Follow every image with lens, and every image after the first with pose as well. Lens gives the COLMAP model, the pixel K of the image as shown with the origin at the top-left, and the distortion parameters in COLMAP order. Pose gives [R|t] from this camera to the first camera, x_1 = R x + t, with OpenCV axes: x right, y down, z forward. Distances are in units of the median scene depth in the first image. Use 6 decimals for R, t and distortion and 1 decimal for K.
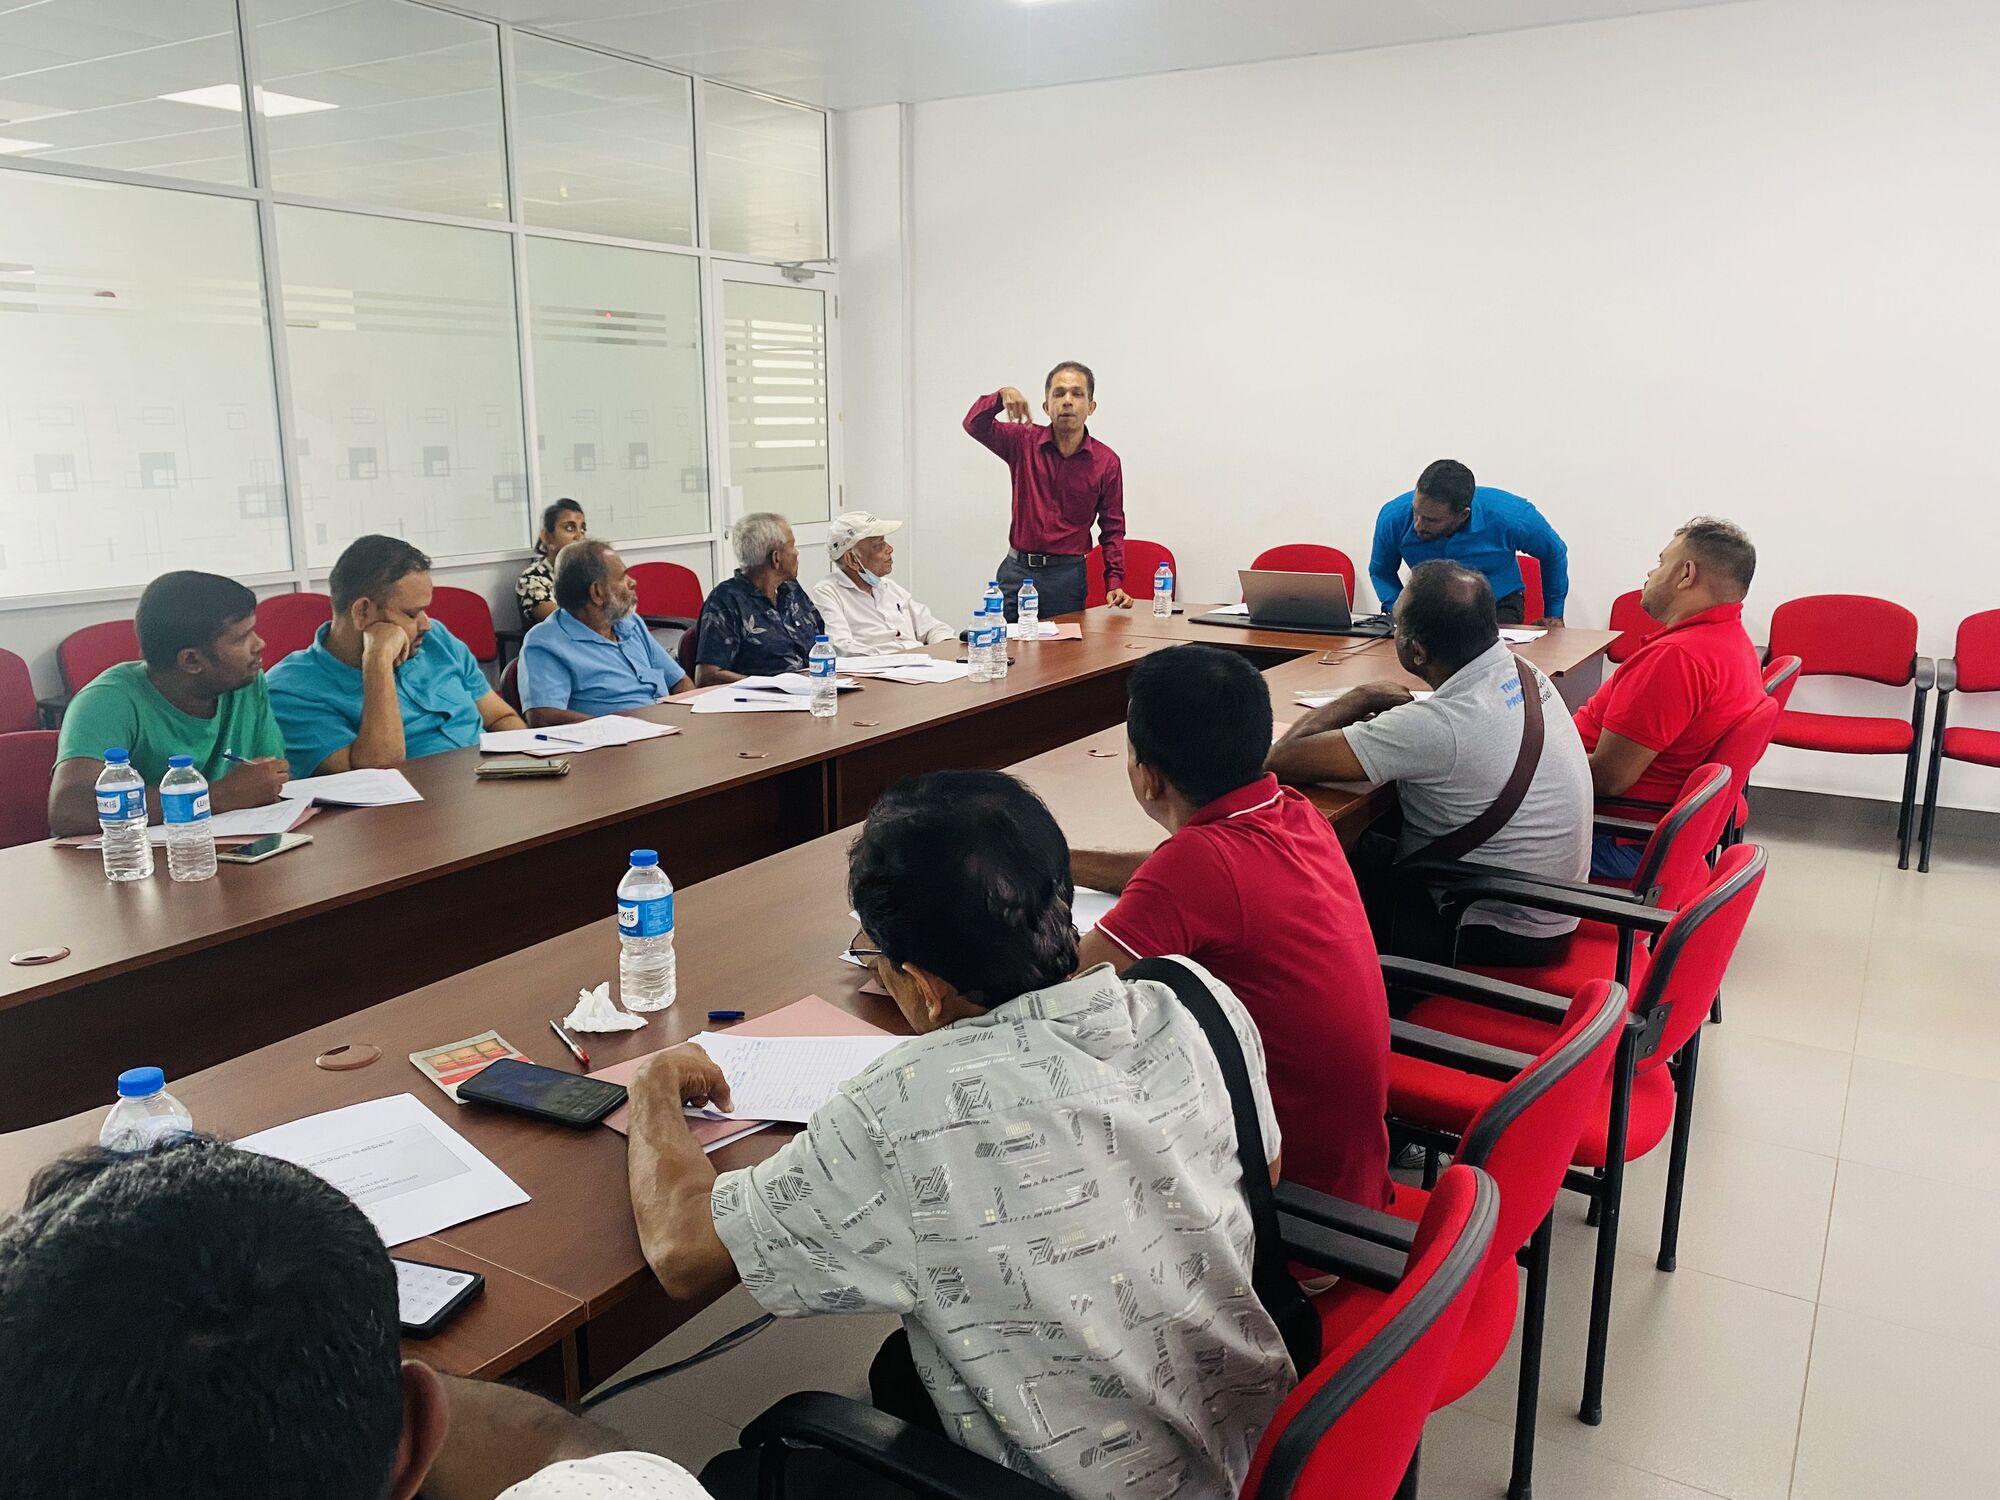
lens RADIAL K [[1609.6, 0, 999.7], [0, 1609.6, 757.0], [0, 0, 1]] dist [0.050354, -0.011850]
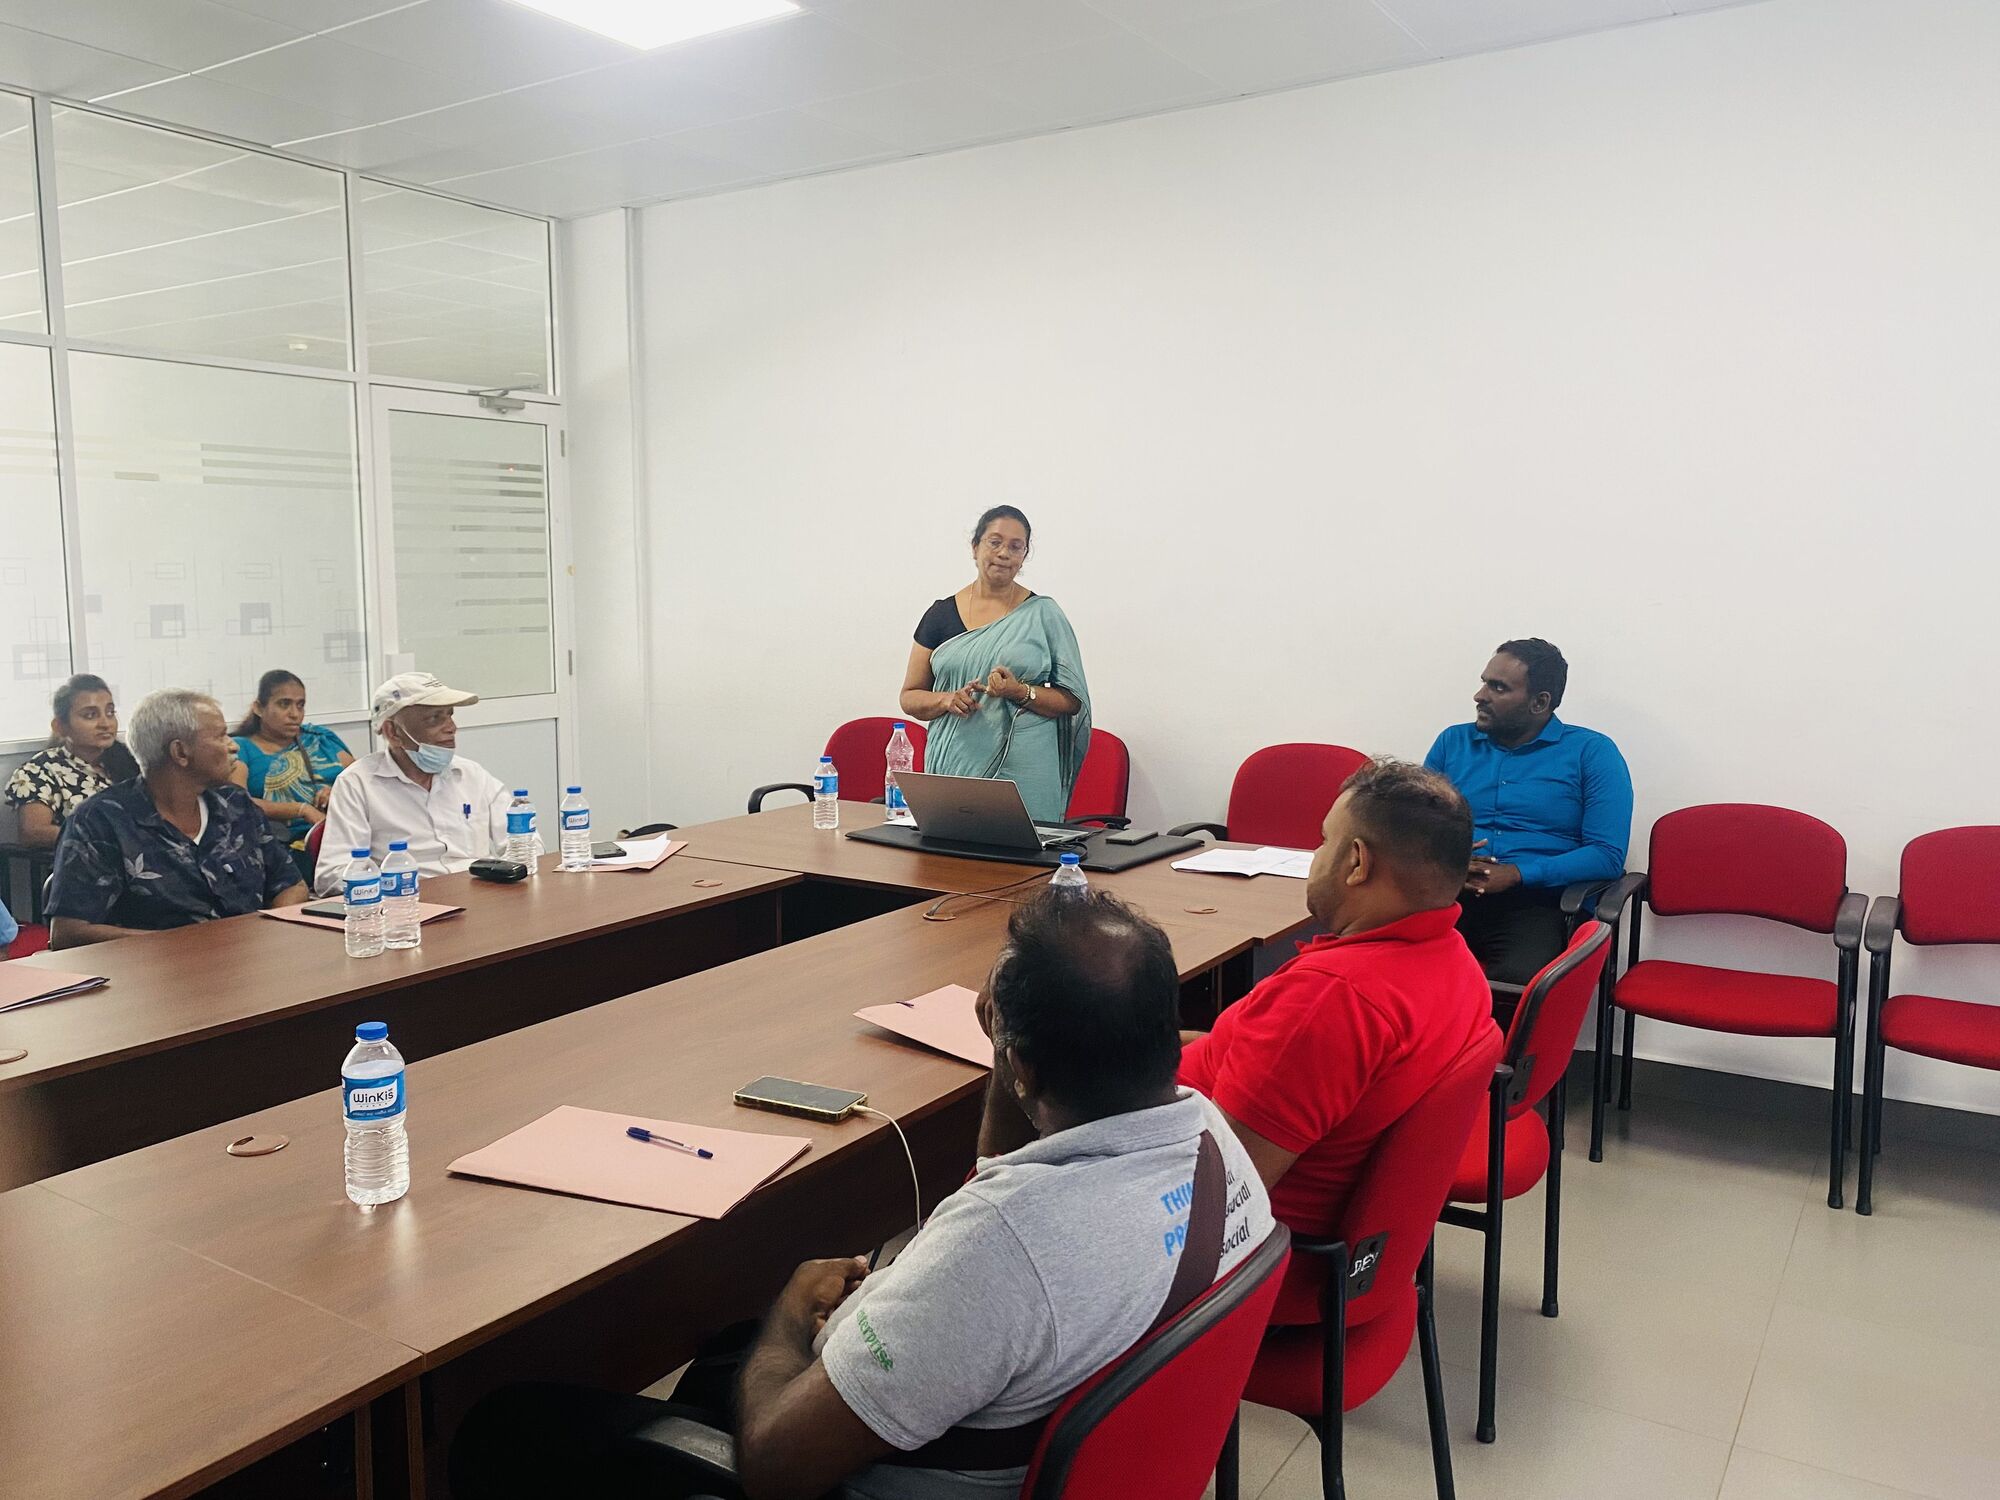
lens RADIAL K [[1511.3, 0, 991.8], [0, 1511.3, 742.8], [0, 0, 1]] dist [0.029132, -0.017022]
pose [[0.999726, -0.002030, -0.023305, 0.196262], [-0.000121, 0.995763, -0.091957, -0.064796], [0.023393, 0.091935, 0.995490, 0.306302]]
